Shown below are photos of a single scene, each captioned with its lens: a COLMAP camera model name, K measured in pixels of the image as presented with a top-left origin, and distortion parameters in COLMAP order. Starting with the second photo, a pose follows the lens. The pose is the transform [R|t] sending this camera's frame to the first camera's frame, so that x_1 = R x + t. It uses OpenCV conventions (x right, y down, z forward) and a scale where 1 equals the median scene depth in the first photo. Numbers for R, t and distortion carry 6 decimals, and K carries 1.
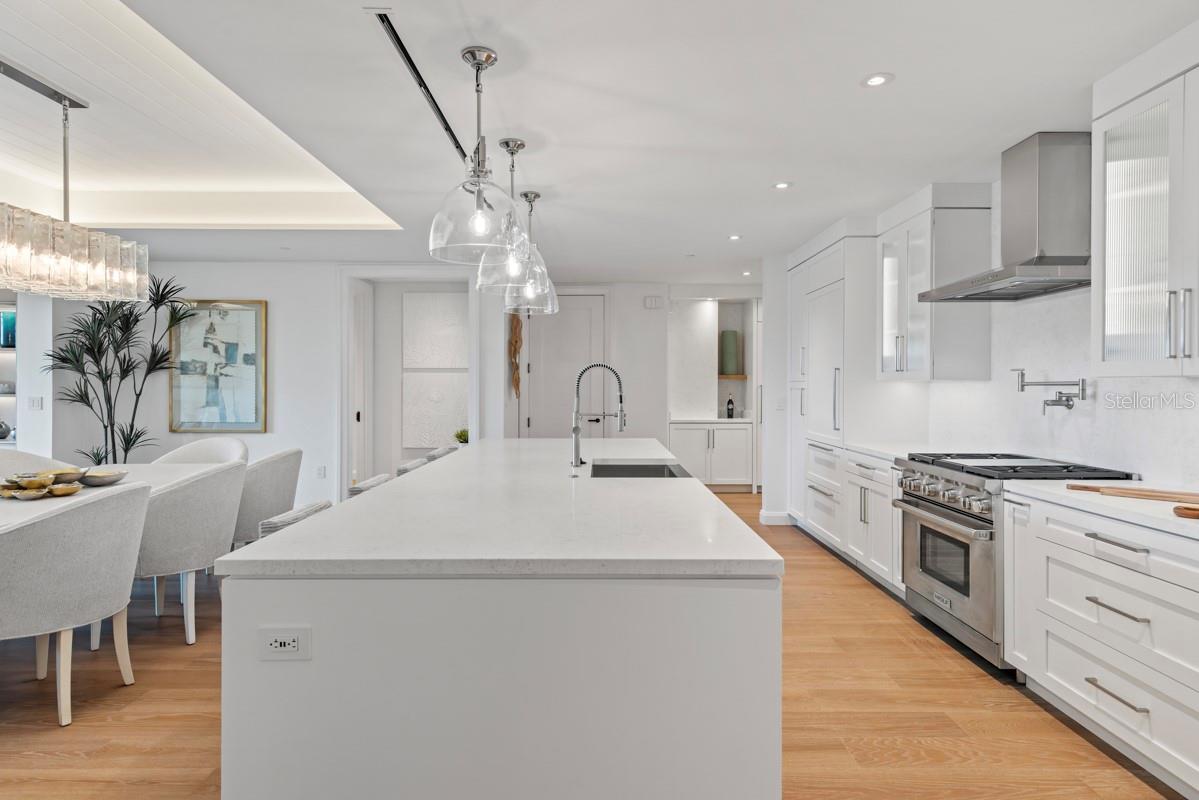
lens RADIAL K [[657.9, 0, 600.1], [0, 657.9, 385.6], [0, 0, 1]] dist [-0.000731, -0.000085]
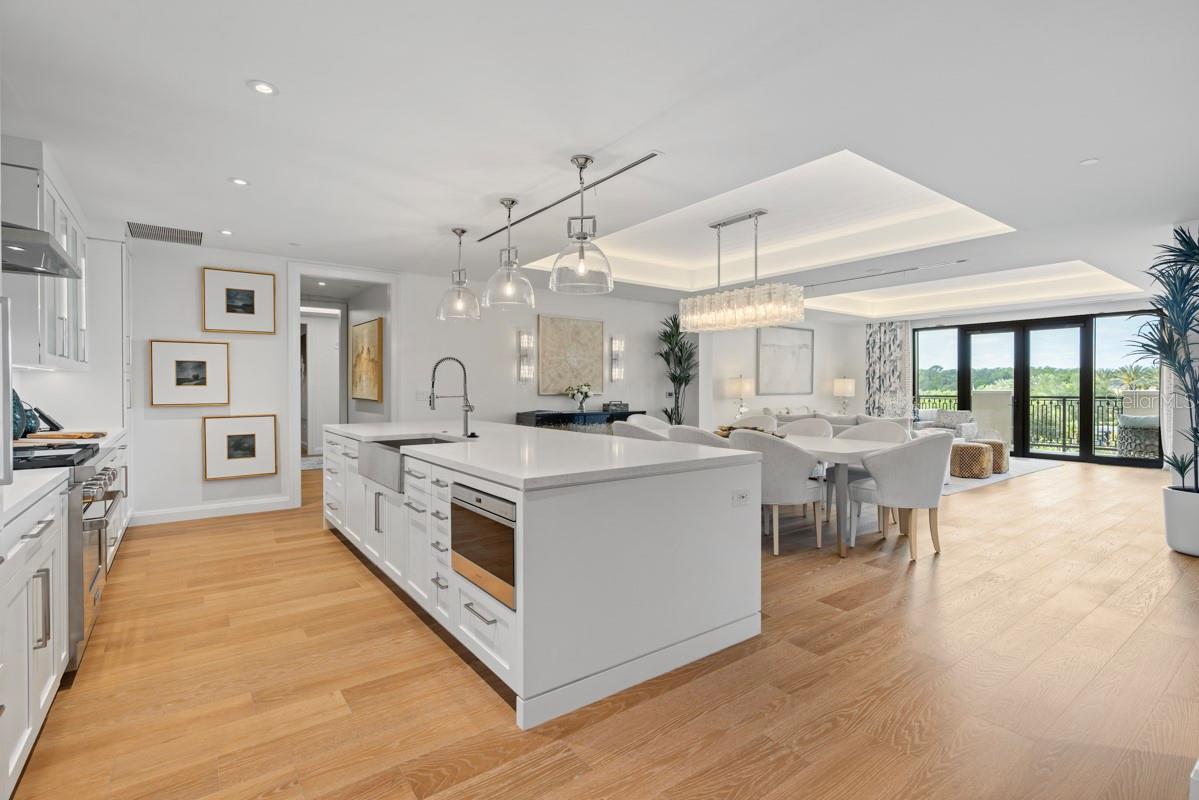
lens RADIAL K [[557.5, 0, 609.4], [0, 557.5, 393.7], [0, 0, 1]] dist [-0.008145, 0.000188]
pose [[-0.792024, 0.004111, -0.610477, 0.379194], [-0.000695, 0.999971, 0.007635, 0.027709], [0.610490, 0.006472, -0.791997, 1.856330]]
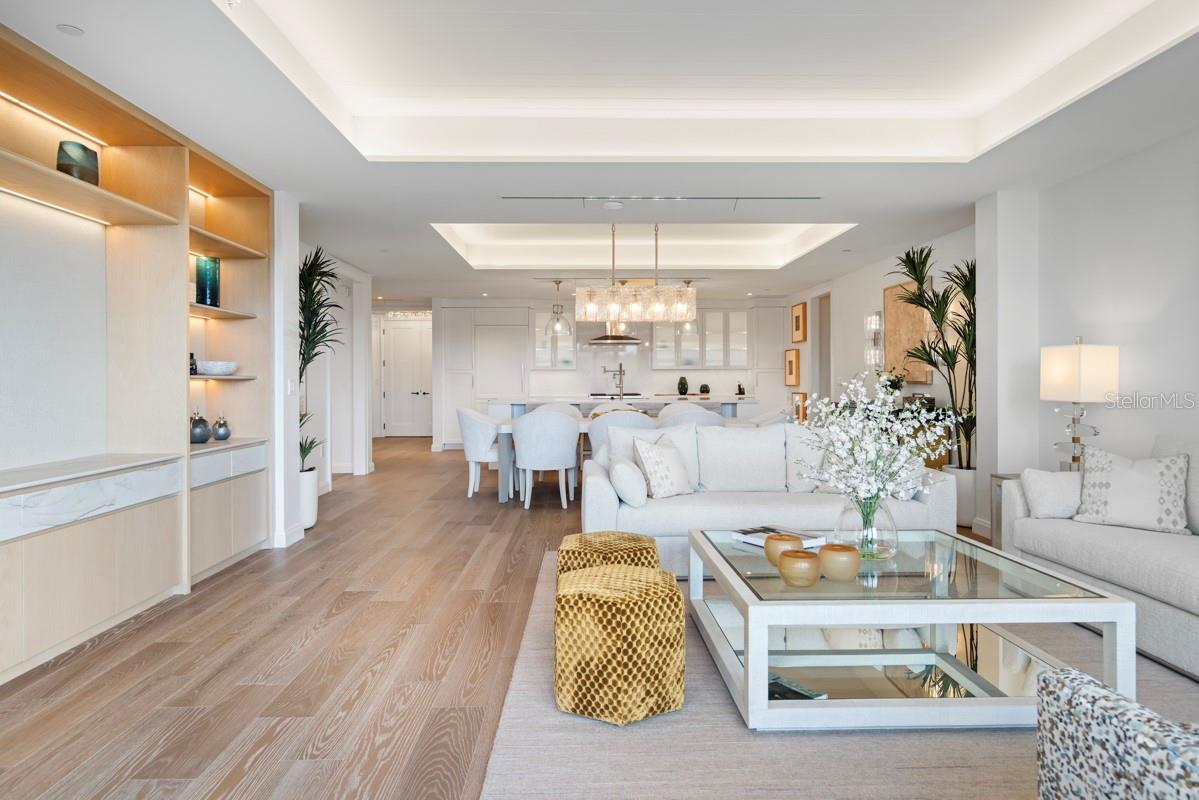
lens RADIAL K [[740.2, 0, 597.2], [0, 740.2, 387.2], [0, 0, 1]] dist [0.005599, 0.000198]
pose [[-0.024441, -0.013682, 0.999608, -2.880627], [0.004025, 0.999897, 0.013784, 0.026212], [-0.999693, 0.004360, -0.024384, 1.063931]]
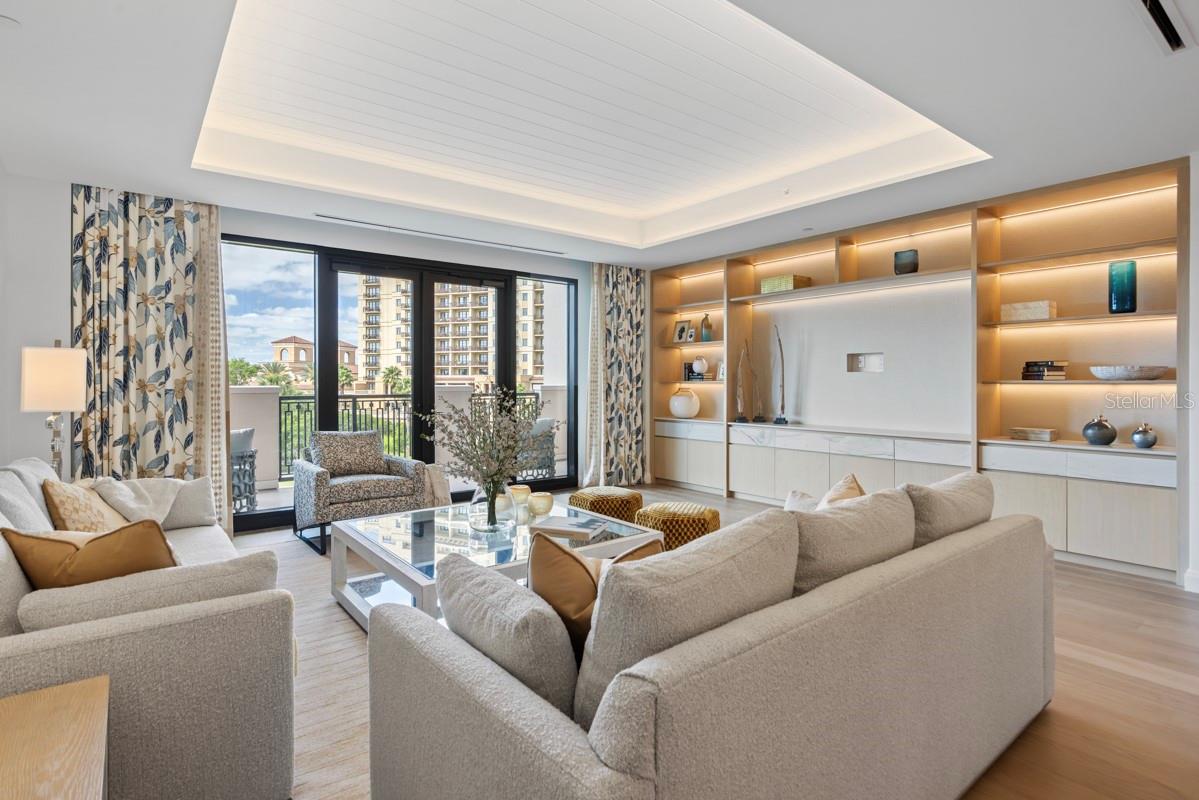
lens RADIAL K [[610.9, 0, 606.5], [0, 610.9, 382.7], [0, 0, 1]] dist [0.002626, -0.001796]
pose [[0.613269, -0.002192, -0.789871, -1.266127], [0.003082, 0.999995, -0.000382, 0.022430], [0.789868, -0.002200, 0.613273, 0.293912]]
